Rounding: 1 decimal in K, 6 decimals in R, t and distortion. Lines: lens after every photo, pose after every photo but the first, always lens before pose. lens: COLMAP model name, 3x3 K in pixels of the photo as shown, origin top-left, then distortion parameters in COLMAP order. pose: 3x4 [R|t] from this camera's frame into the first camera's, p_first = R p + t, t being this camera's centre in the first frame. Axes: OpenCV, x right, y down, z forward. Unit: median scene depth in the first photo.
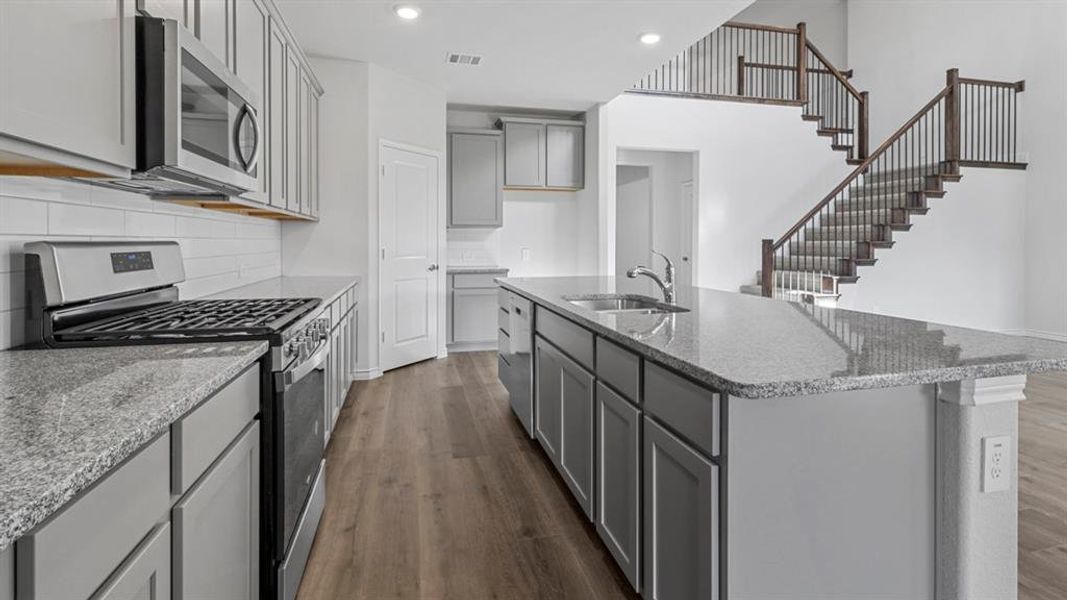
lens RADIAL K [[483.7, 0, 520.8], [0, 483.7, 251.9], [0, 0, 1]] dist [-0.004918, -0.000839]
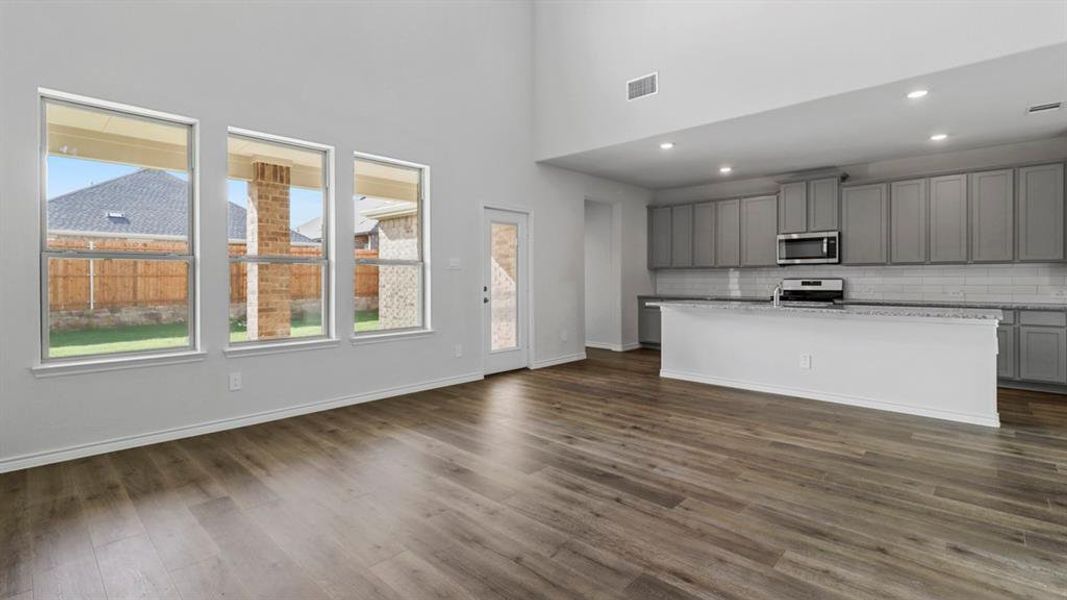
lens RADIAL K [[487.3, 0, 529.9], [0, 487.3, 275.5], [0, 0, 1]] dist [0.008186, -0.001078]
pose [[-0.834457, -0.003894, -0.551060, 1.104055], [-0.009851, 0.999921, 0.007850, -0.017570], [0.550985, 0.011979, -0.834429, 0.978395]]
